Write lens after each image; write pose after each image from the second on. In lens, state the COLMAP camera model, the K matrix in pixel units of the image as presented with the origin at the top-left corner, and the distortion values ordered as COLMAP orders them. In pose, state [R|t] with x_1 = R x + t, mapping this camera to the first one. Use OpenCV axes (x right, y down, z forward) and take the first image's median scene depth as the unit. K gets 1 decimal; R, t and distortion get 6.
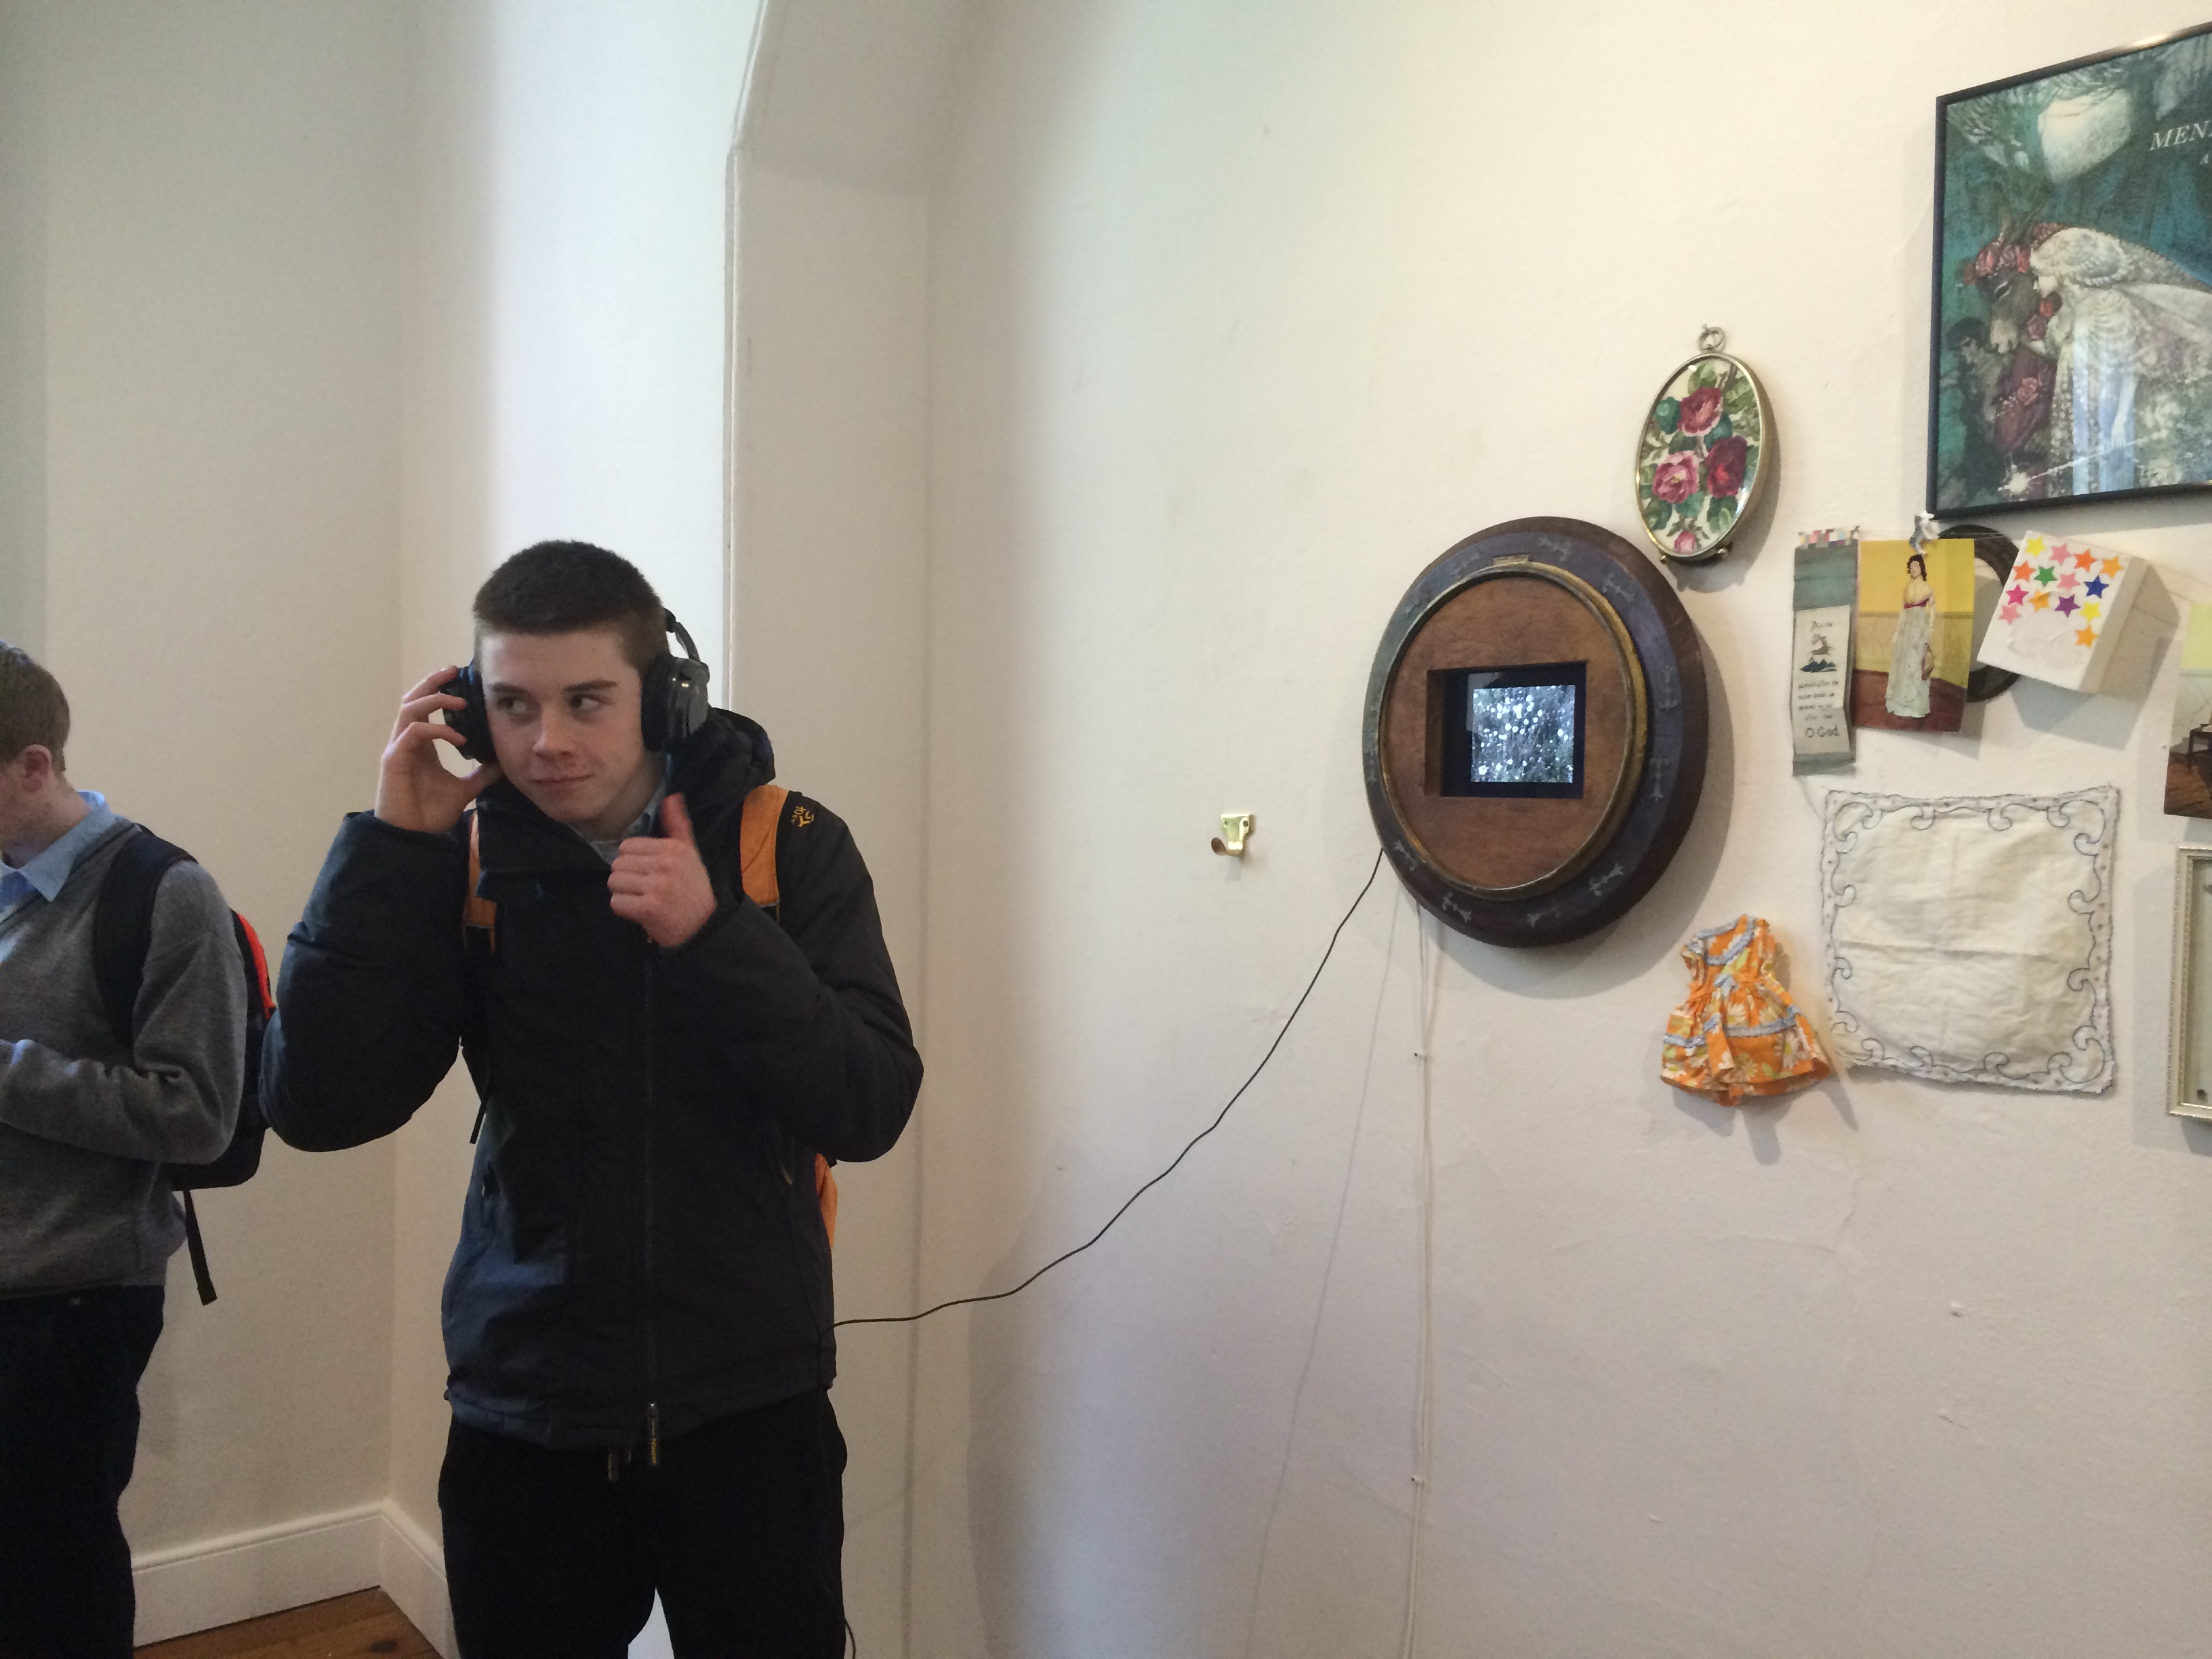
lens RADIAL K [[1896.4, 0, 1106.0], [0, 1896.4, 829.5], [0, 0, 1]] dist [0.081639, -0.089311]
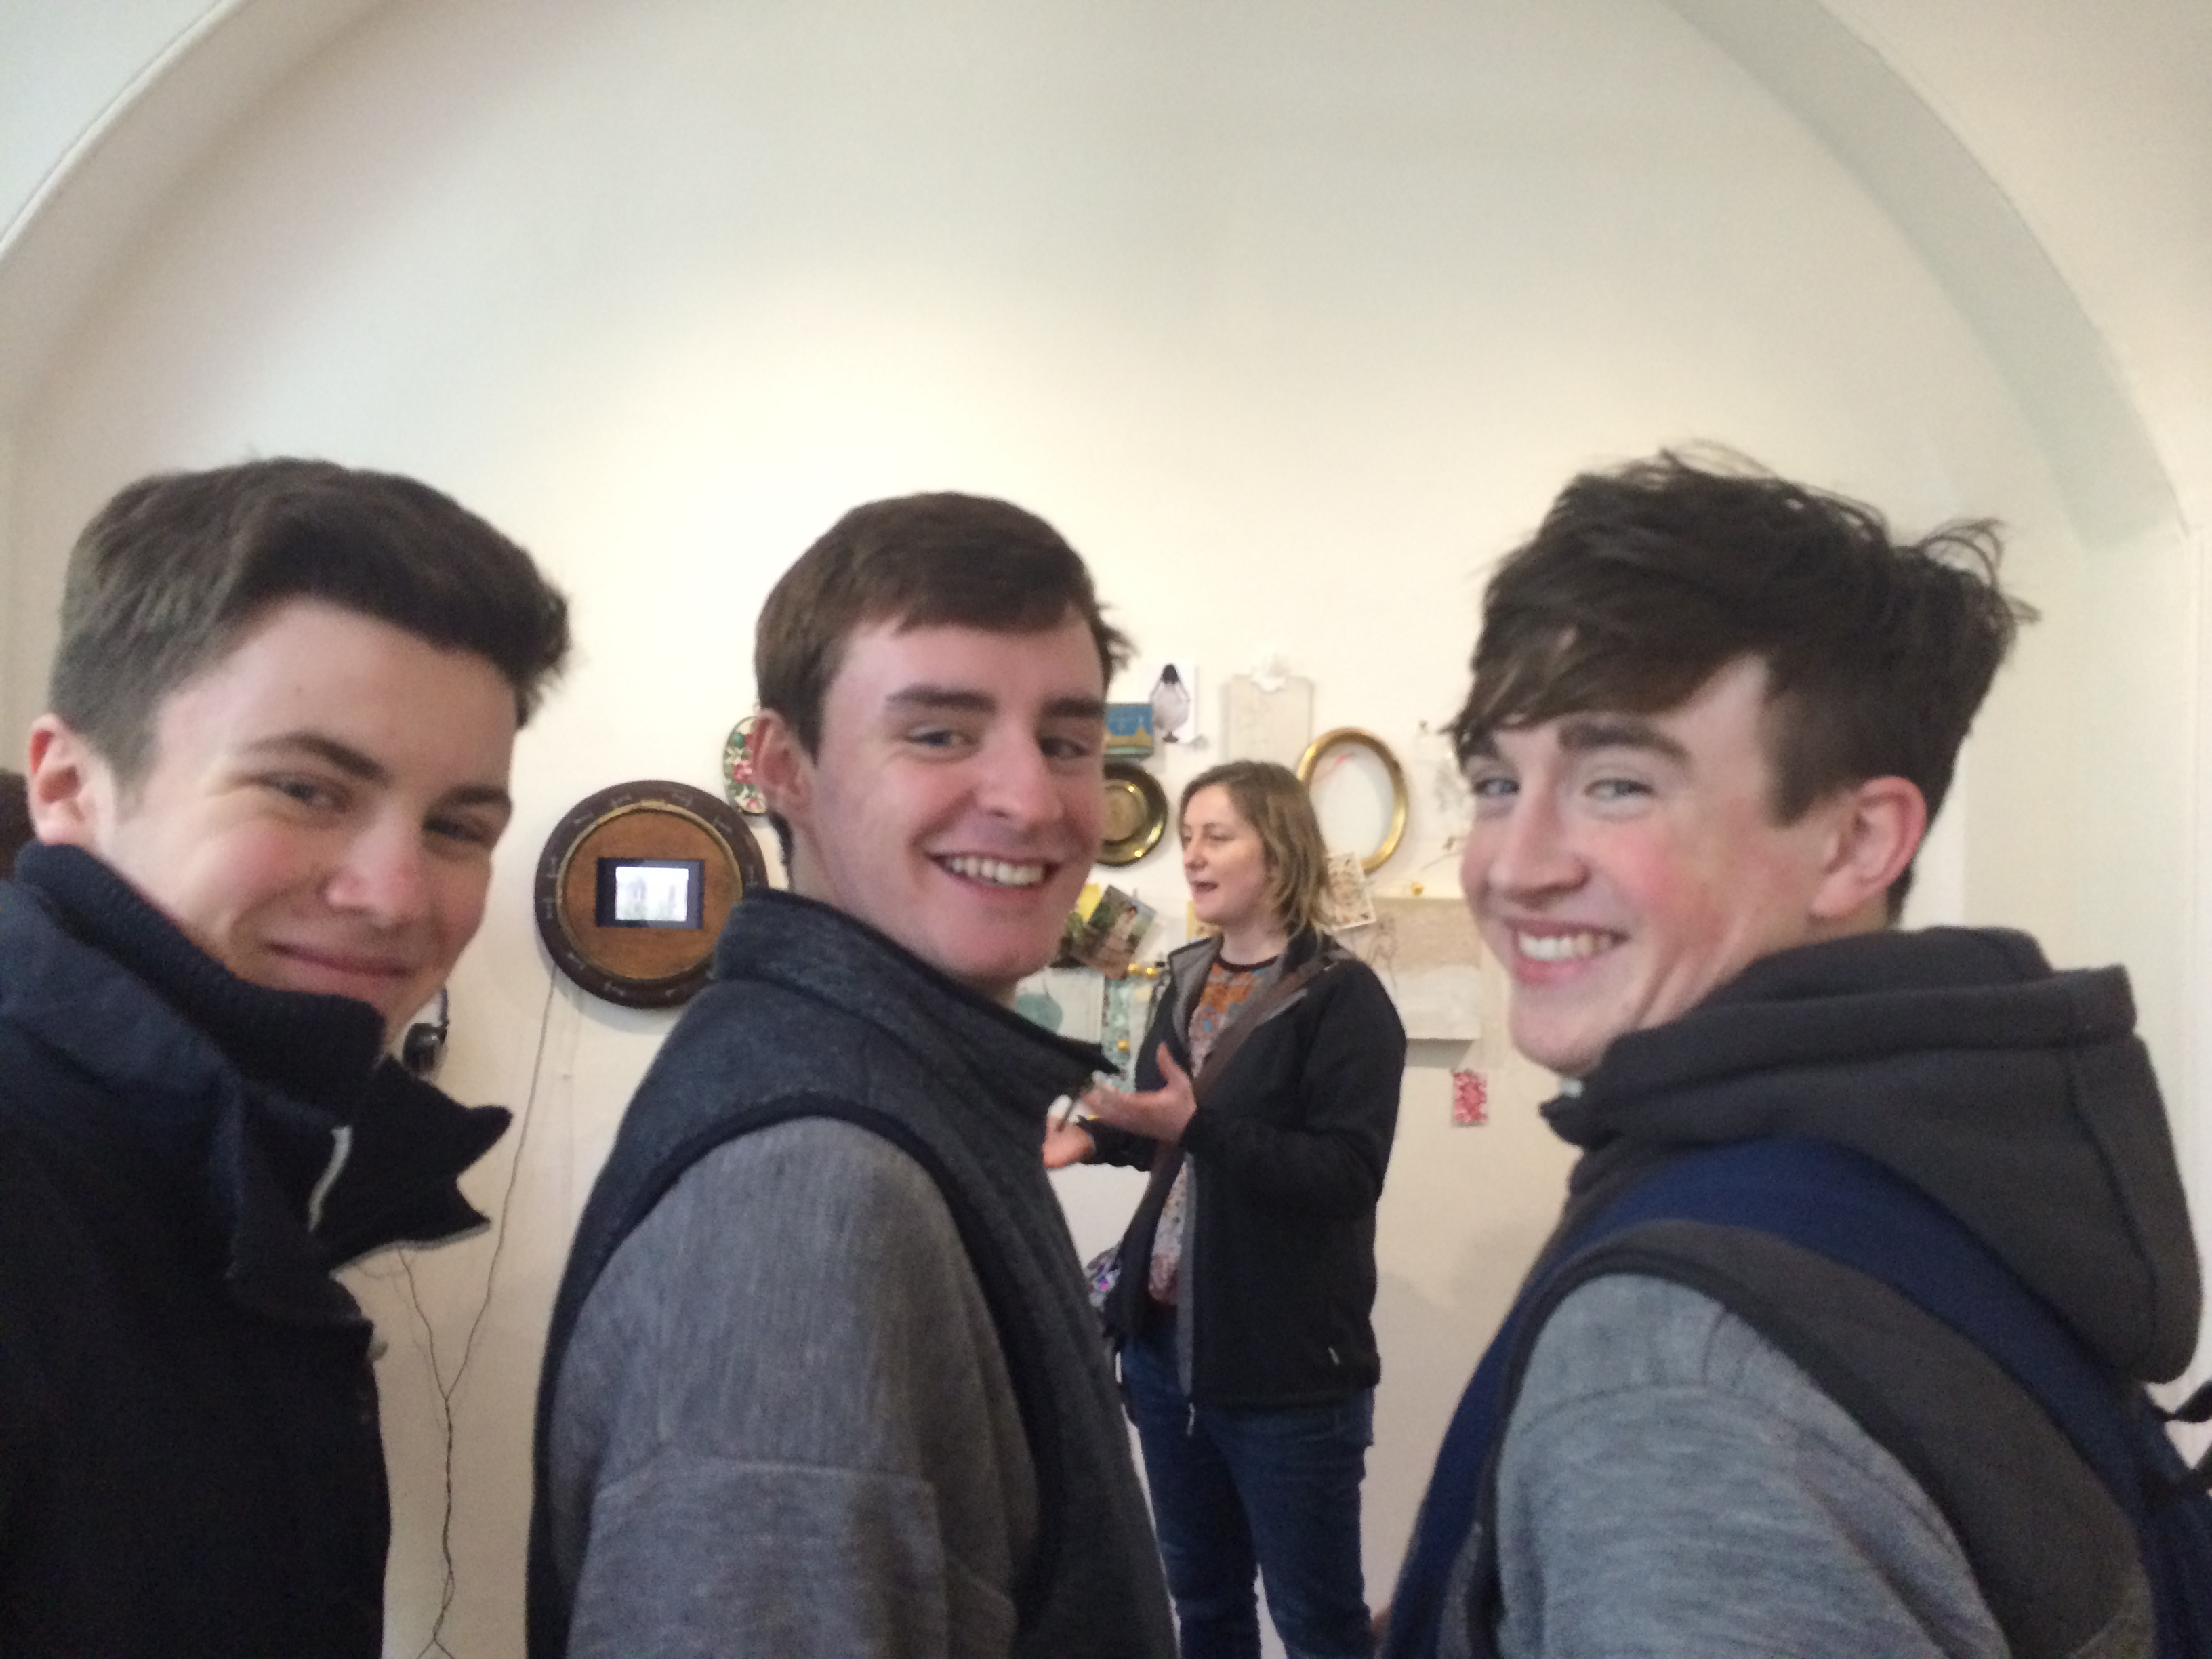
lens RADIAL K [[1896.4, 0, 1106.0], [0, 1896.4, 829.5], [0, 0, 1]] dist [0.081639, -0.089311]
pose [[0.526318, 0.007916, 0.850251, -1.230475], [-0.002481, 0.999967, -0.007775, -0.108136], [-0.850284, 0.001983, 0.526320, -0.397889]]
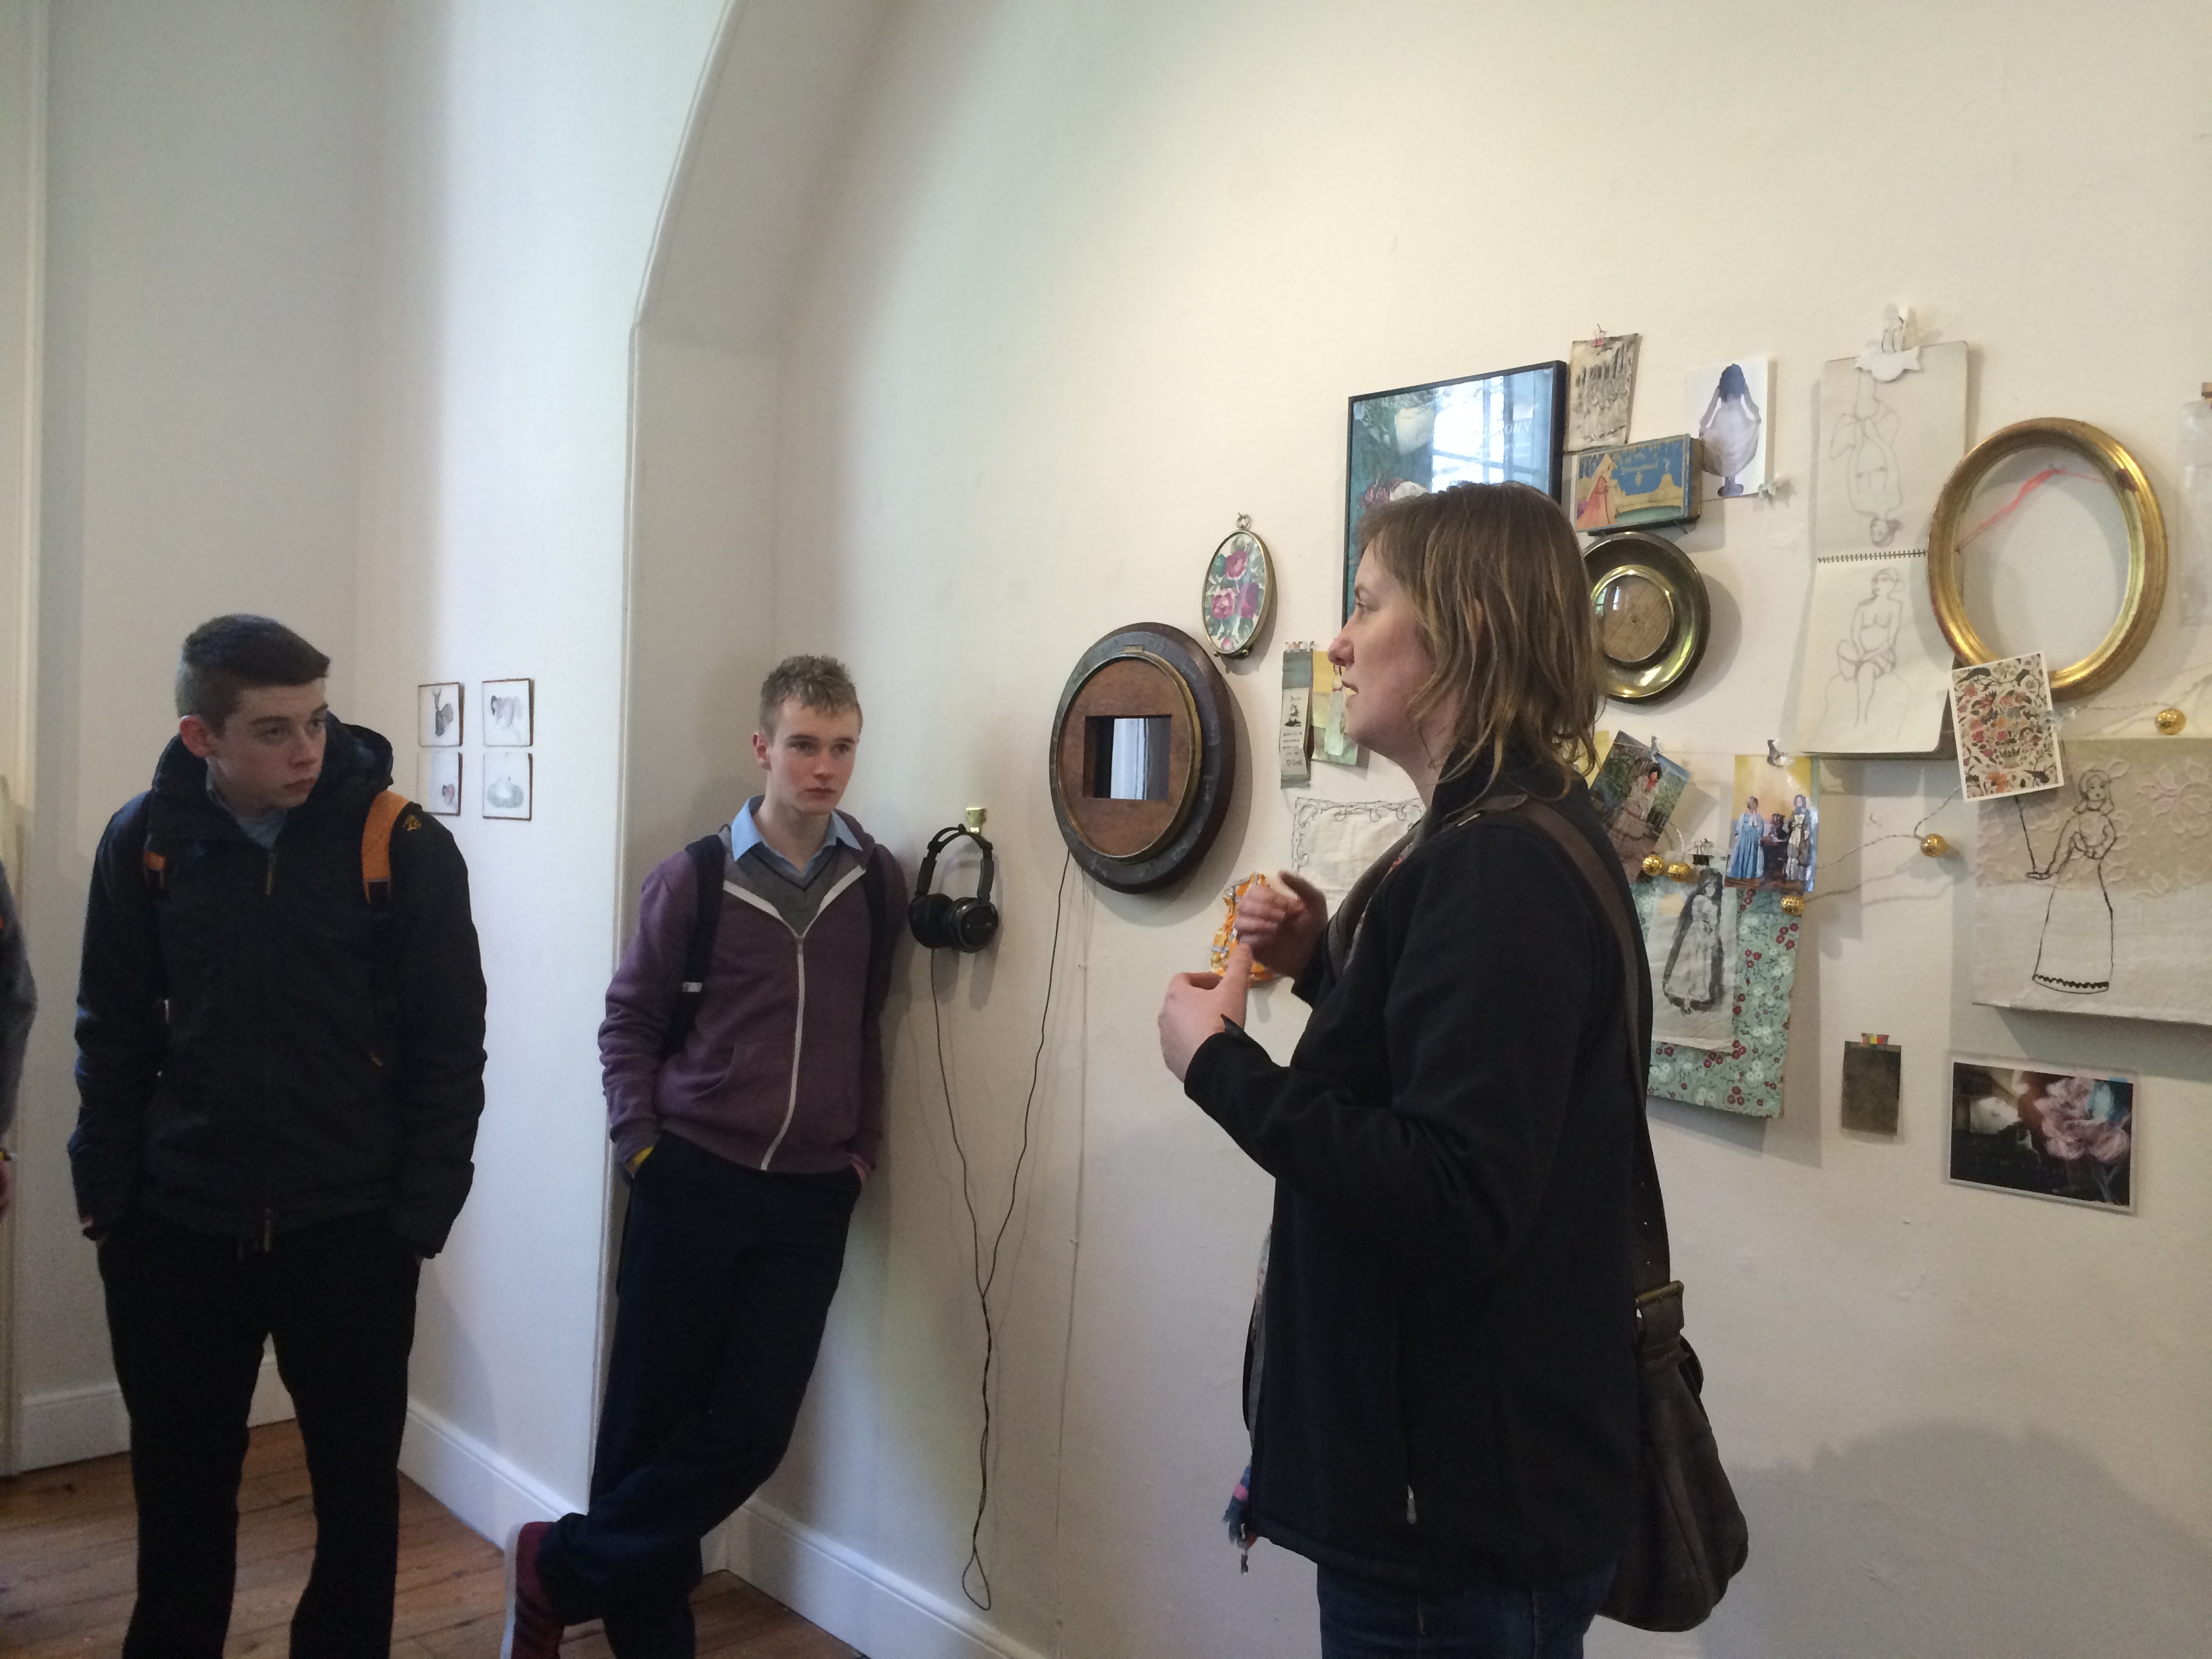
lens RADIAL K [[1896.4, 0, 1106.0], [0, 1896.4, 829.5], [0, 0, 1]] dist [0.081639, -0.089311]
pose [[0.997975, 0.017455, 0.061158, 0.103024], [-0.017277, 0.999845, -0.003450, 0.015531], [-0.061208, 0.002387, 0.998122, -0.612682]]
